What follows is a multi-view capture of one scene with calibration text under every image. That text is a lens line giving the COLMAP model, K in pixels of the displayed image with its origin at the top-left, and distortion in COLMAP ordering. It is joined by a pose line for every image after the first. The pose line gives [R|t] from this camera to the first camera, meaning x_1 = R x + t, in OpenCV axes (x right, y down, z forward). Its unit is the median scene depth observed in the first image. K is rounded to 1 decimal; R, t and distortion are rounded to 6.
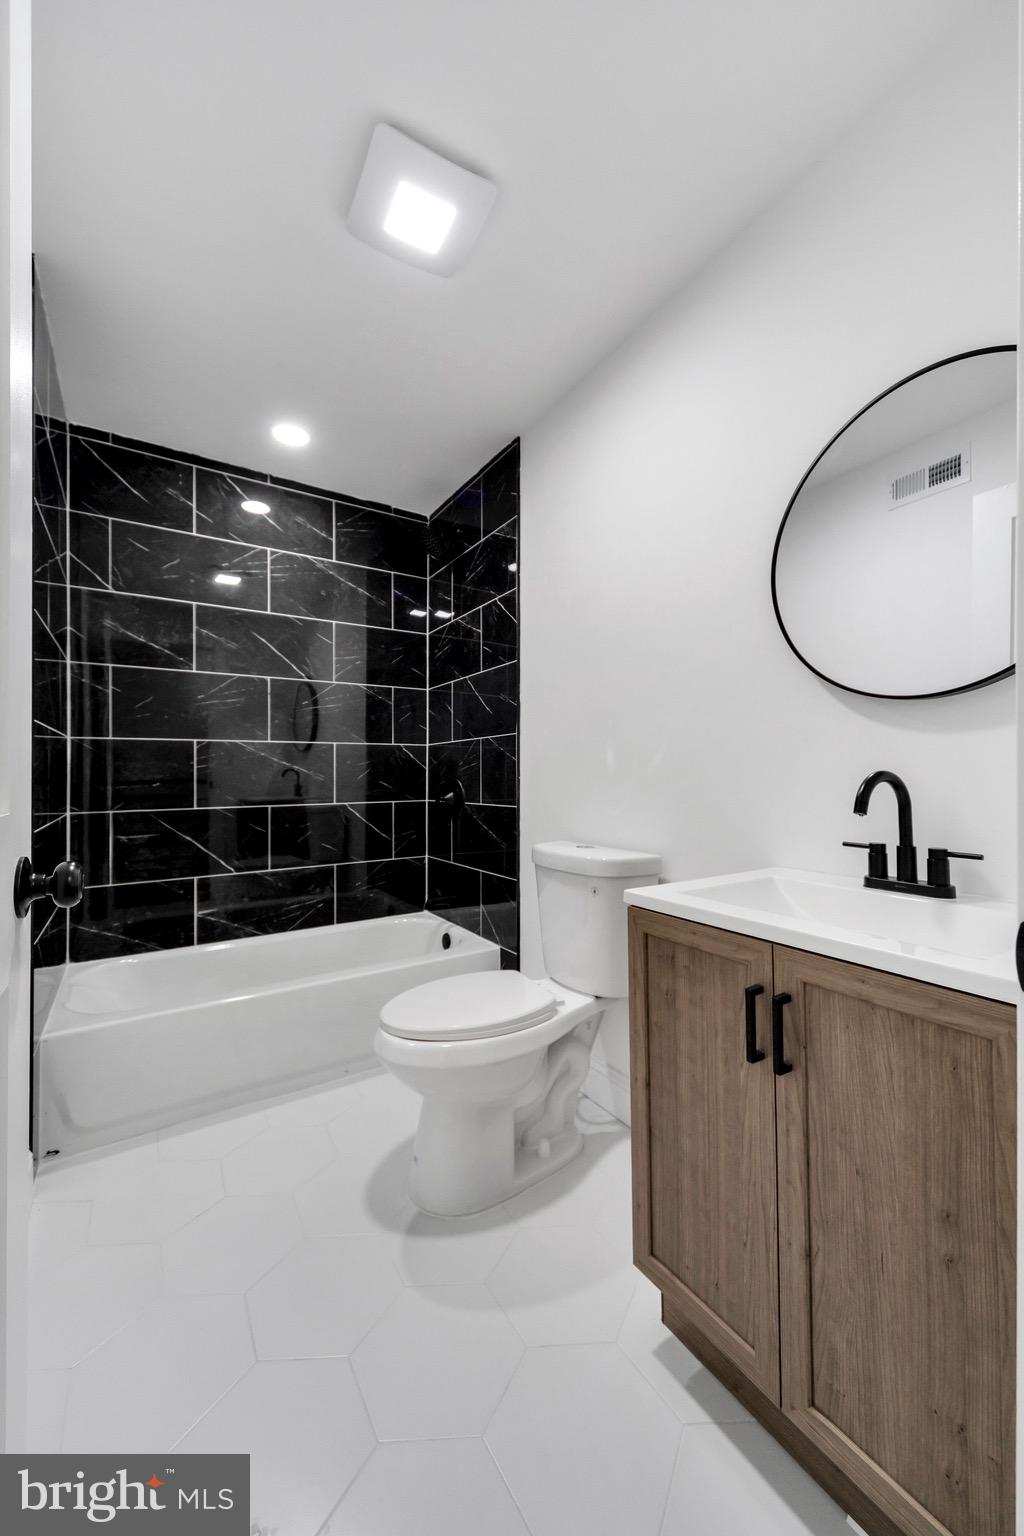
lens RADIAL K [[582.8, 0, 512.0], [0, 582.8, 768.0], [0, 0, 1]] dist [-0.000998, -0.000159]
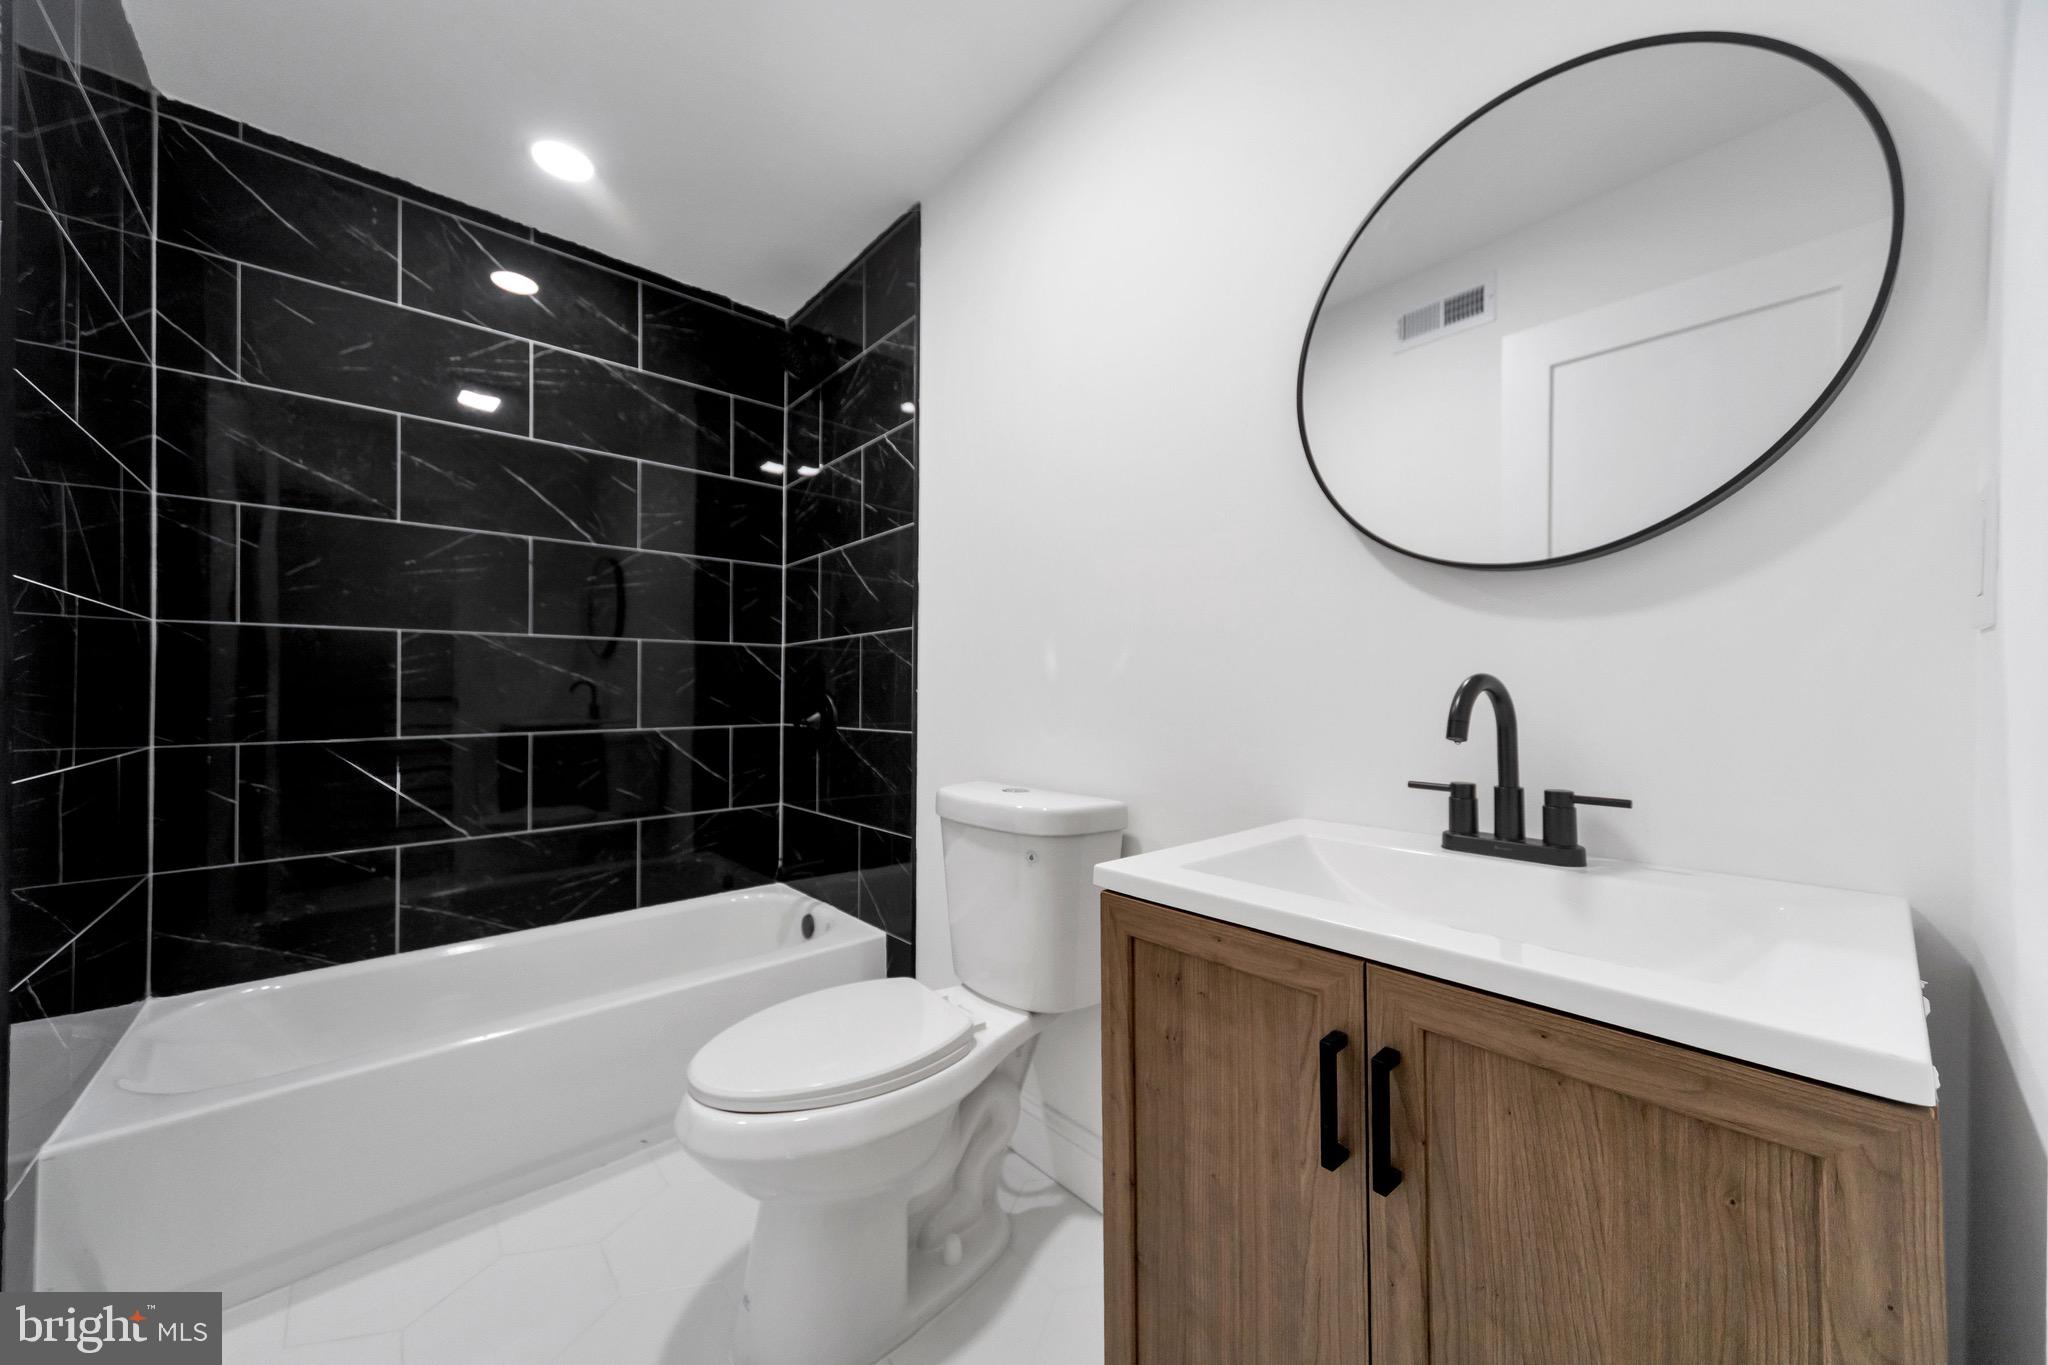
lens RADIAL K [[724.5, 0, 1024.0], [0, 724.5, 682.5], [0, 0, 1]] dist [0.005896, -0.000088]
pose [[0.986022, 0.007138, 0.166460, -0.004602], [-0.006489, 0.999969, -0.004447, 0.008682], [-0.166487, 0.003305, 0.986038, 0.112021]]
